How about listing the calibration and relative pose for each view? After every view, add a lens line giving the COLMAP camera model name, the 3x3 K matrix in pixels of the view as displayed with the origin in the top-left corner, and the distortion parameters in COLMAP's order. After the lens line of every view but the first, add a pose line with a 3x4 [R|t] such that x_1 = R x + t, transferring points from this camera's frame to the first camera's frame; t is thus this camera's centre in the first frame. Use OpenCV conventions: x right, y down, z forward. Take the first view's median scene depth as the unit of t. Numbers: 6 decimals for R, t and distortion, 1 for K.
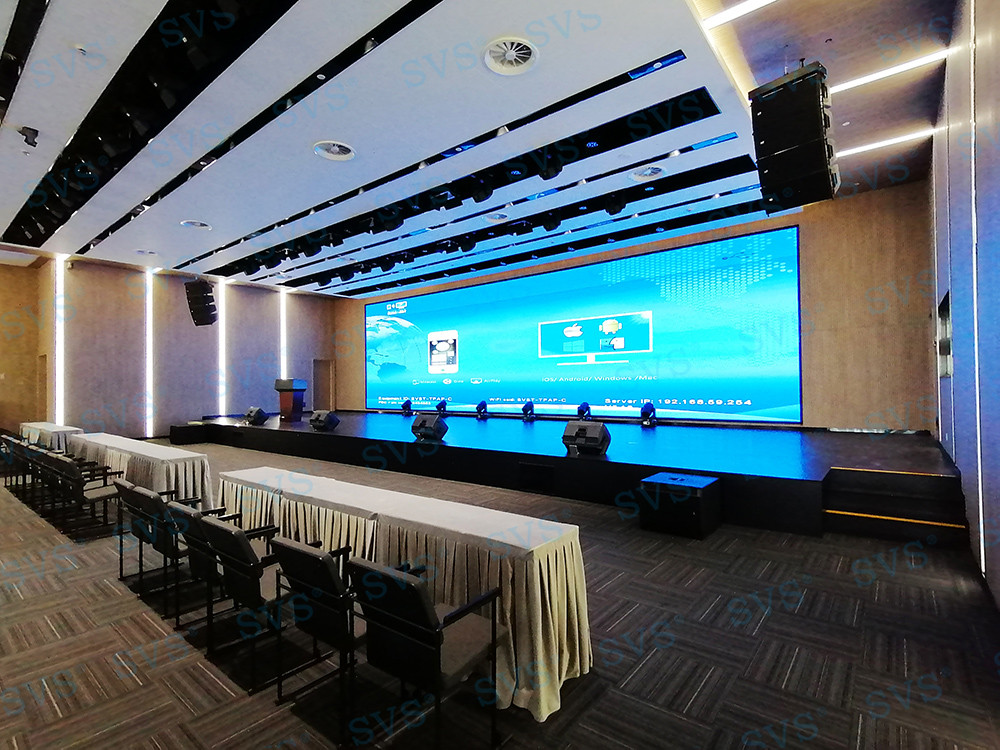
lens RADIAL K [[476.2, 0, 500.0], [0, 476.2, 375.0], [0, 0, 1]] dist [0.000609, -0.000168]
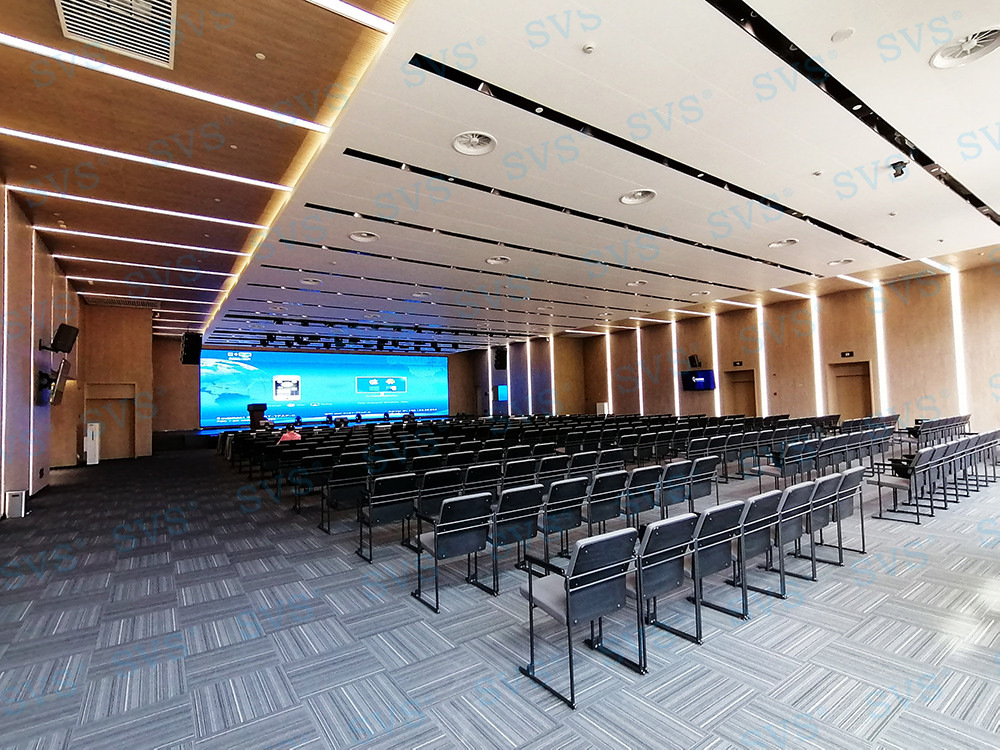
lens RADIAL K [[476.2, 0, 500.0], [0, 476.2, 375.0], [0, 0, 1]] dist [0.000609, -0.000168]
pose [[0.293029, 0.038316, 0.955336, -1.430199], [-0.004229, 0.999239, -0.038780, -0.029495], [-0.956094, 0.007323, 0.292968, -0.207764]]
